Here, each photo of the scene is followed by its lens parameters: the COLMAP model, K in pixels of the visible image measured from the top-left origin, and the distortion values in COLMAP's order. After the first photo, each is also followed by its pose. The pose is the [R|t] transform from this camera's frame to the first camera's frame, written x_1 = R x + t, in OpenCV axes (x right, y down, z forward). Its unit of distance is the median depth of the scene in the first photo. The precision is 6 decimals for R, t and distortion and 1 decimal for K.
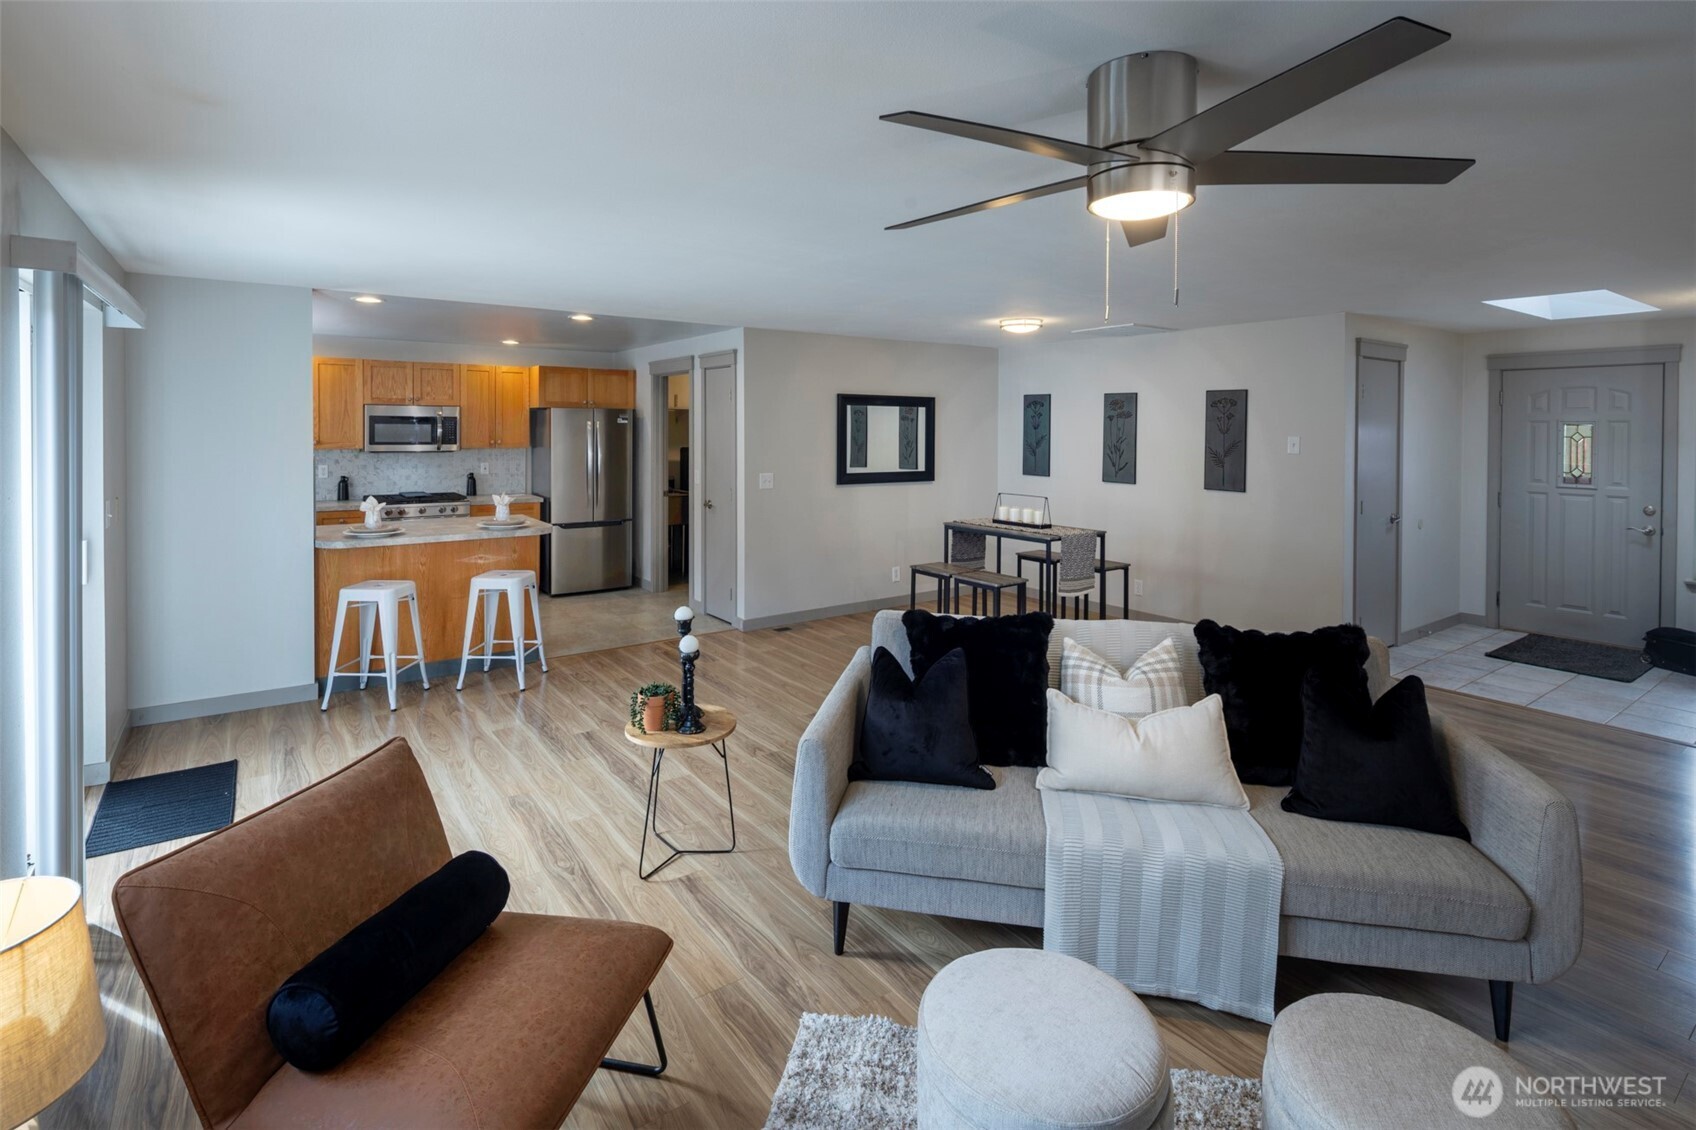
lens RADIAL K [[815.5, 0, 832.3], [0, 815.5, 430.9], [0, 0, 1]] dist [-0.002059, -0.002715]
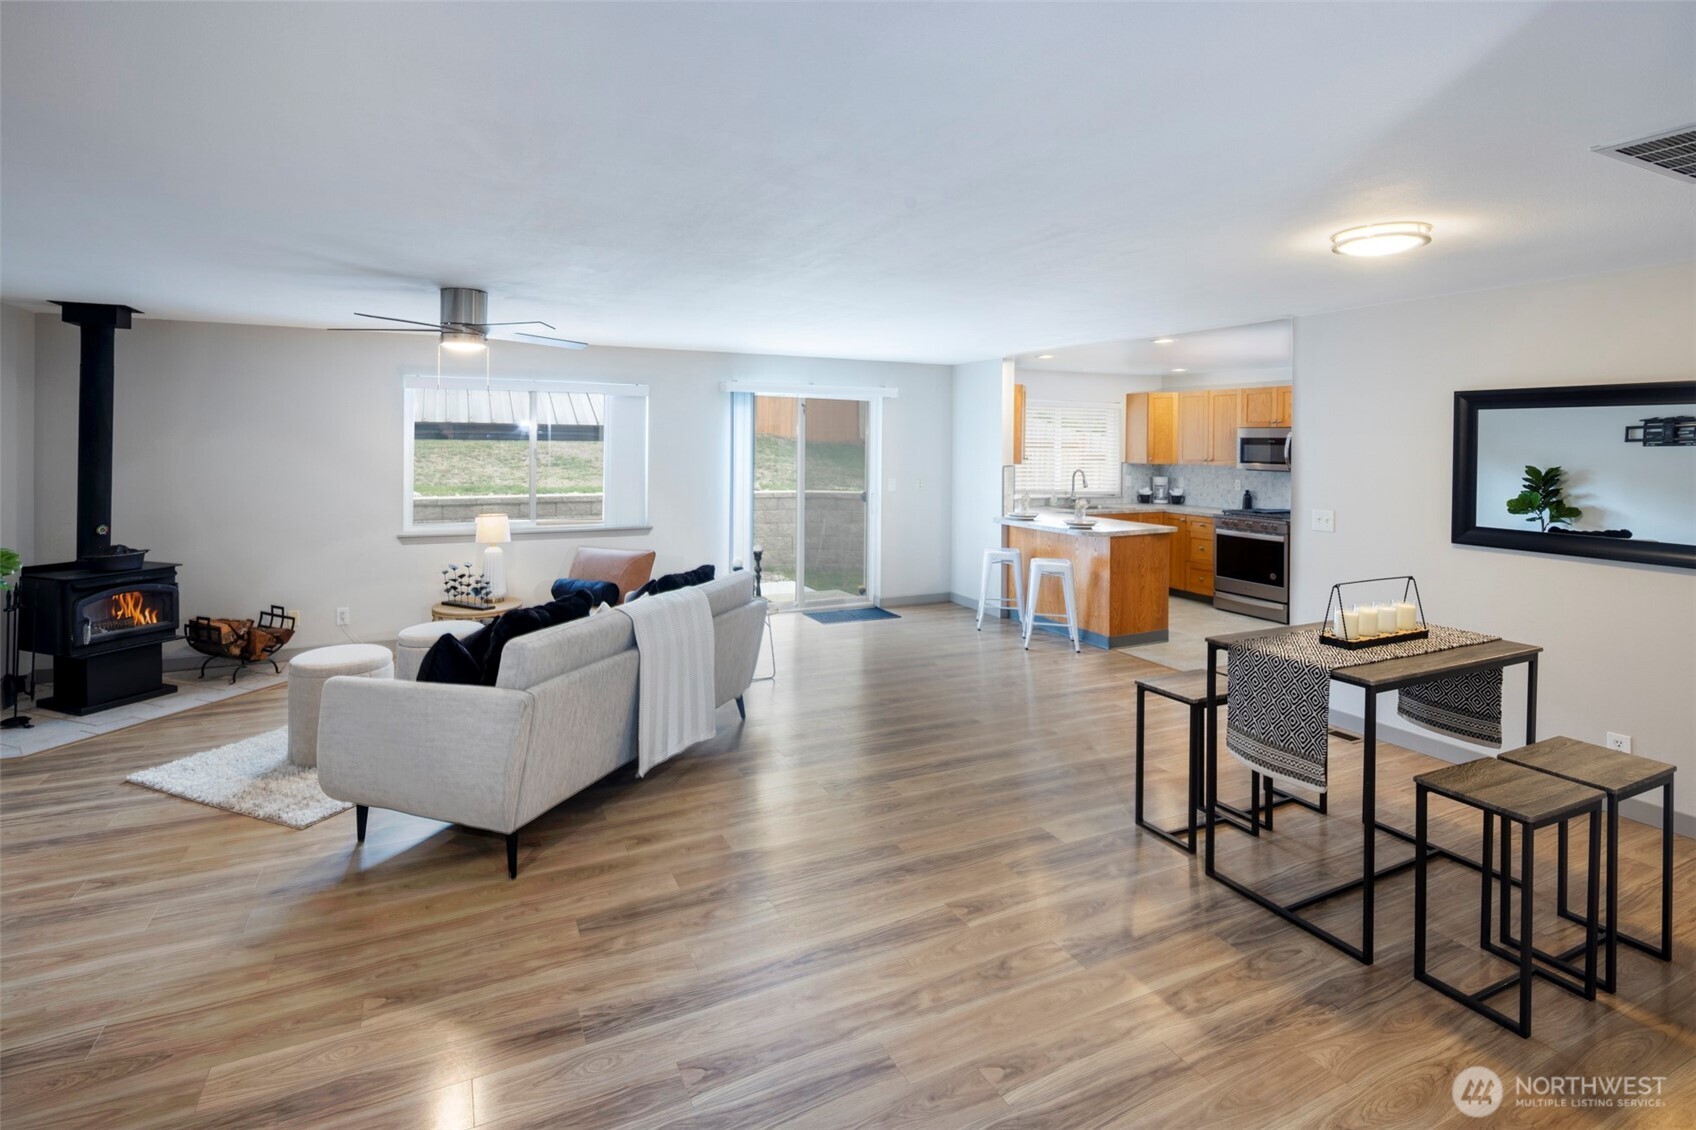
lens RADIAL K [[815.5, 0, 843.1], [0, 815.5, 443.2], [0, 0, 1]] dist [-0.002059, -0.002715]
pose [[-0.154179, -0.004793, -0.988031, 0.752566], [-0.016795, 0.999856, -0.002230, 0.001234], [0.987900, 0.016250, -0.154238, 0.724030]]
